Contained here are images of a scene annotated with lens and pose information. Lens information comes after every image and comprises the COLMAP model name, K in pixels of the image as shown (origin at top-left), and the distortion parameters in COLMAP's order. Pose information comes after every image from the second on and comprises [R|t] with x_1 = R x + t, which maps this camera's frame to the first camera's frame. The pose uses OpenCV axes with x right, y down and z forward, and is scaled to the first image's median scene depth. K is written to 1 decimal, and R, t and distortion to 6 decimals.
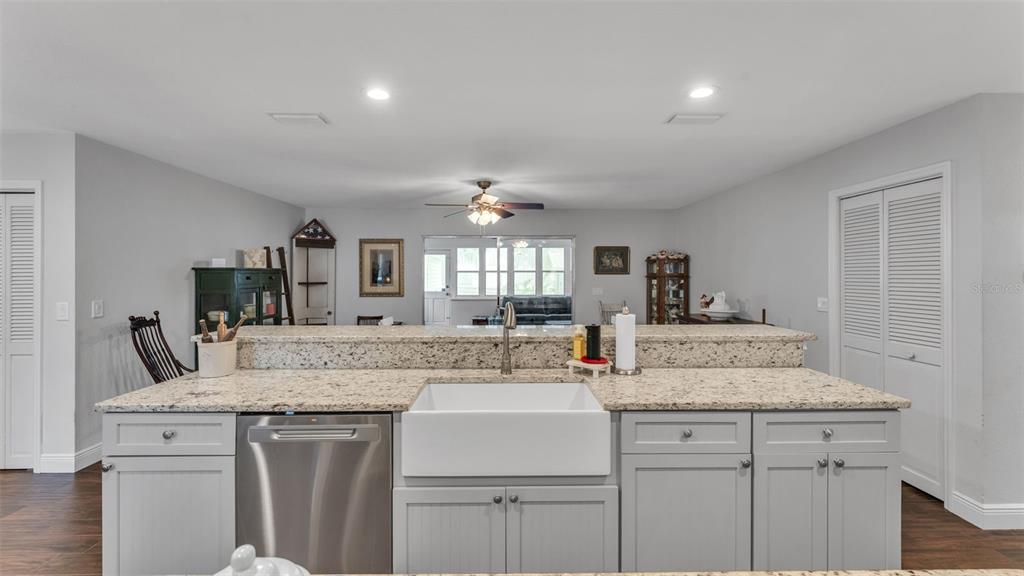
lens RADIAL K [[412.8, 0, 510.8], [0, 412.8, 274.5], [0, 0, 1]] dist [0.000311, 0.000045]
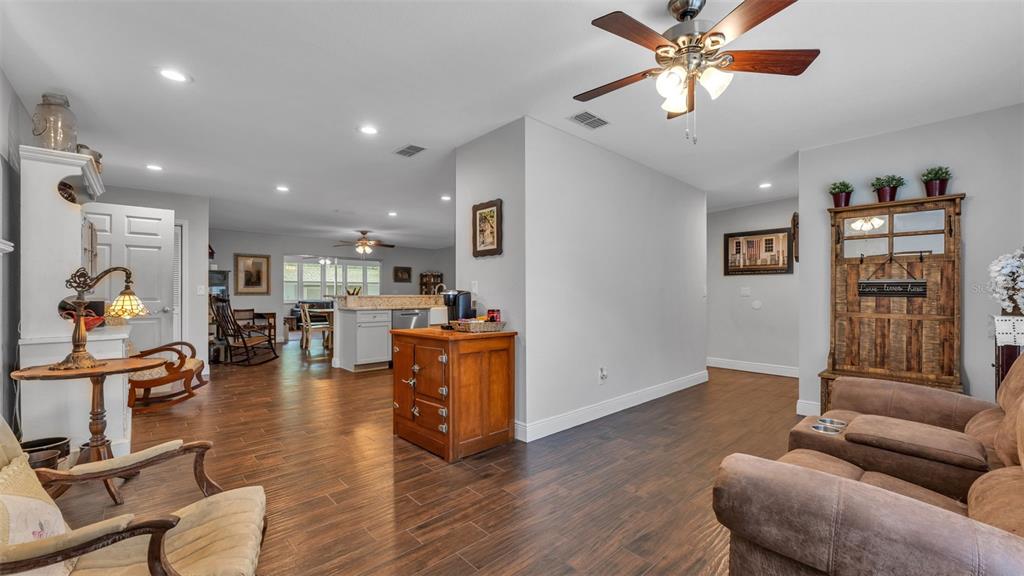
lens RADIAL K [[413.8, 0, 512.0], [0, 413.8, 288.0], [0, 0, 1]] dist [-0.000190, -0.000093]
pose [[0.739736, 0.010132, 0.672821, -0.713391], [-0.000395, 0.999893, -0.014623, 0.057640], [-0.672897, 0.010552, 0.739661, -0.747732]]
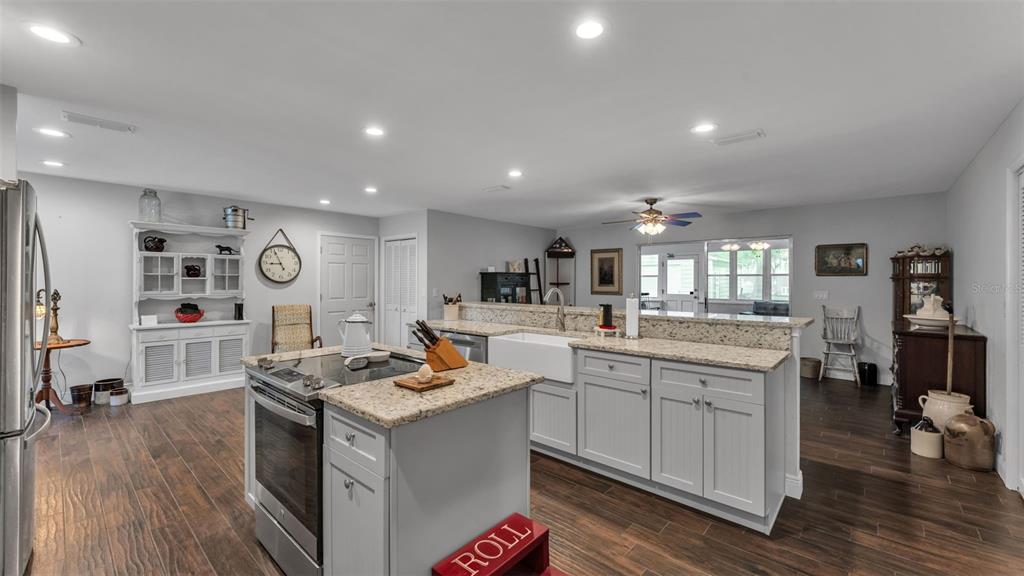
lens RADIAL K [[410.0, 0, 511.5], [0, 410.0, 282.8], [0, 0, 1]] dist [-0.000433, -0.000039]
pose [[0.738838, 0.005593, -0.673860, 0.371730], [-0.003214, 0.999983, 0.004777, 0.014120], [0.673875, -0.001363, 0.738844, -0.141734]]
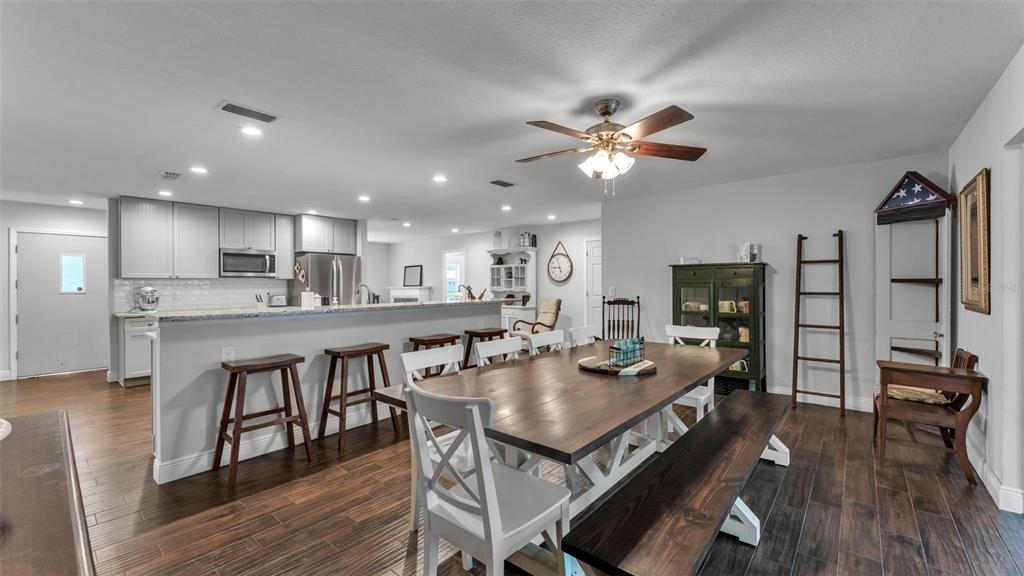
lens RADIAL K [[403.3, 0, 510.9], [0, 403.3, 282.1], [0, 0, 1]] dist [-0.002472, -0.000283]
pose [[-0.658269, 0.002719, -0.752777, 0.379748], [0.005410, 0.999985, -0.001119, 0.023875], [0.752763, -0.004809, -0.658274, 1.064386]]
